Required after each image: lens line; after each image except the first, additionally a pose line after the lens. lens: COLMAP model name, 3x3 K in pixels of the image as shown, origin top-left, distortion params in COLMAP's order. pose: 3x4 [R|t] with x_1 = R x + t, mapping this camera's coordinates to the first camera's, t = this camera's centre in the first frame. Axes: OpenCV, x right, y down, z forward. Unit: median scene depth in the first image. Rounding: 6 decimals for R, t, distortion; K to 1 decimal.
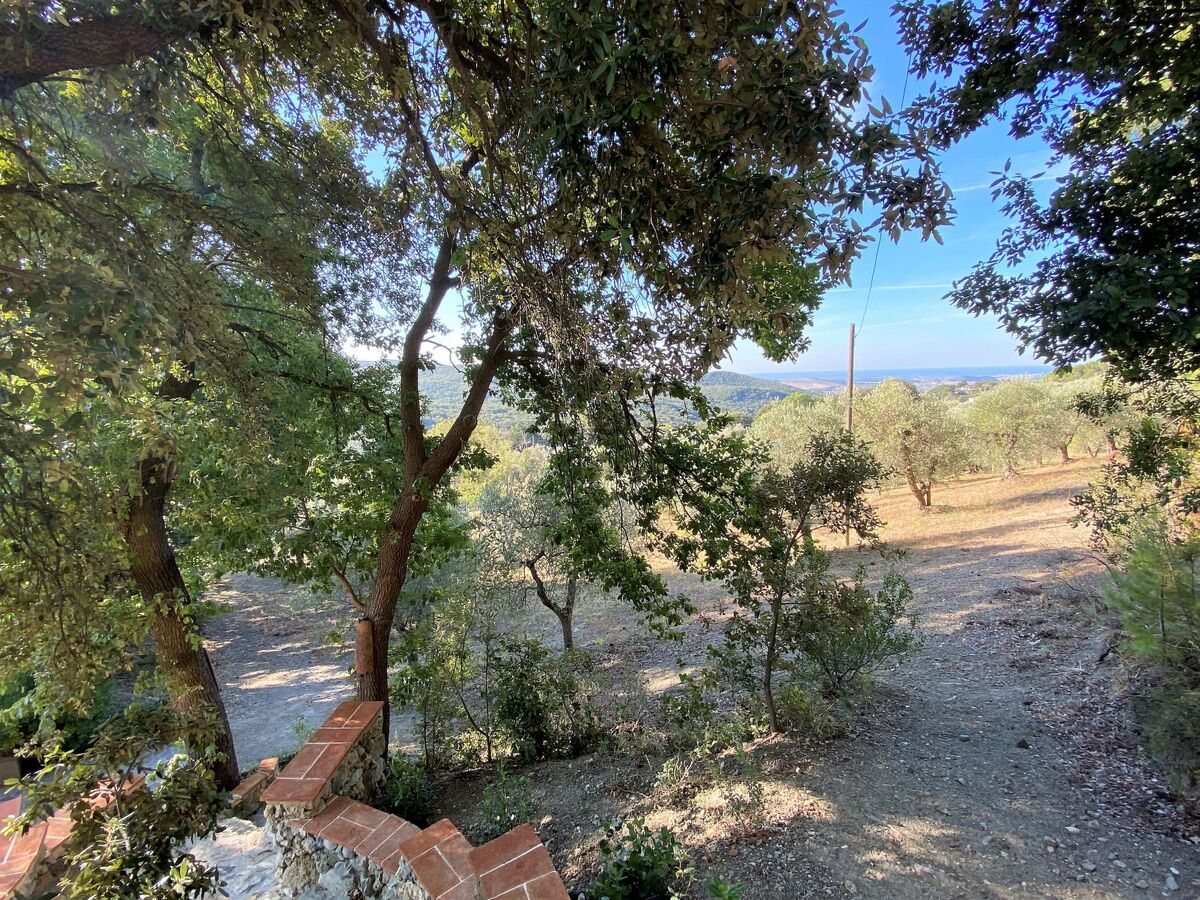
lens RADIAL K [[541.8, 0, 600.0], [0, 541.8, 450.0], [0, 0, 1]] dist [-0.026795, -0.000292]
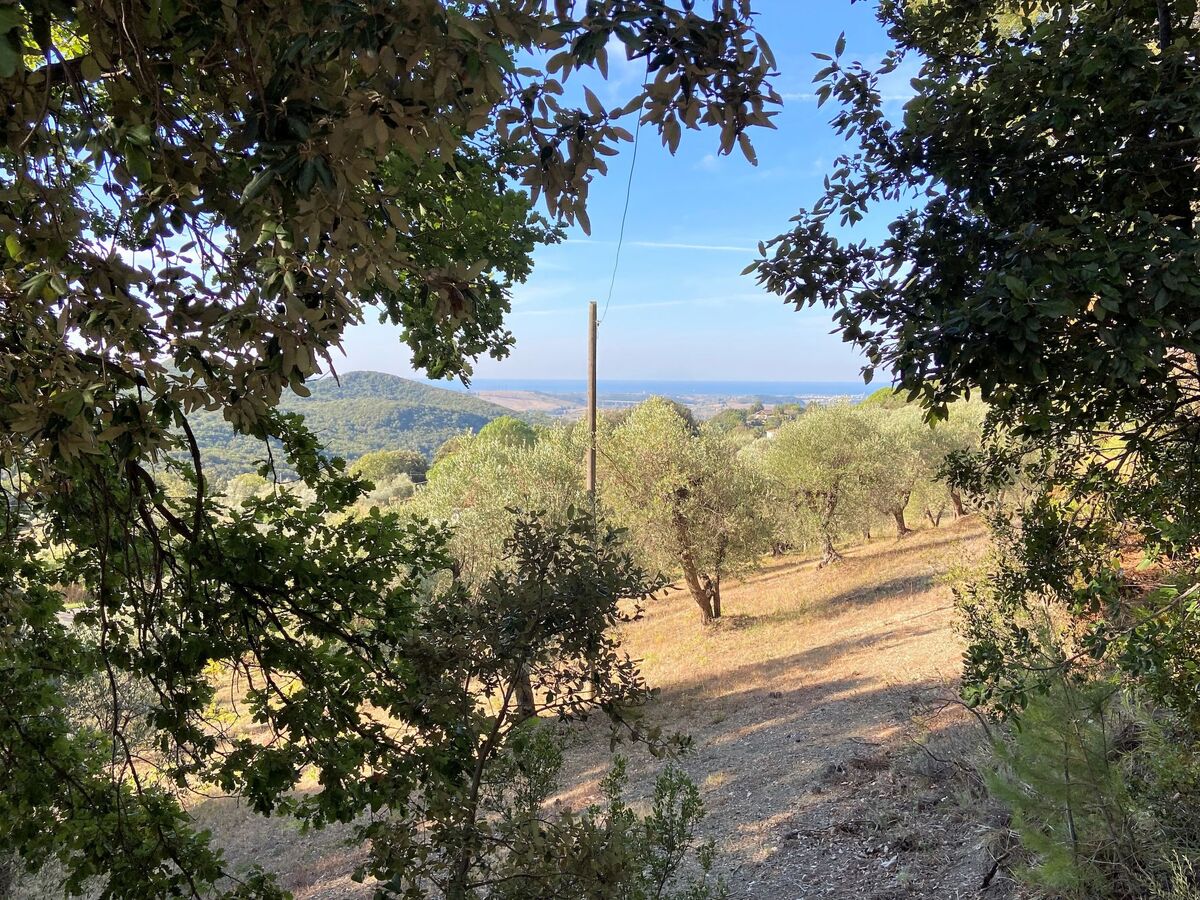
lens RADIAL K [[865.4, 0, 600.0], [0, 865.4, 450.0], [0, 0, 1]] dist [0.054554, -0.003336]
pose [[0.905160, -0.003919, 0.425052, 0.126041], [0.018023, 0.999412, -0.029166, -0.076572], [-0.424688, 0.034061, 0.904699, 0.256988]]
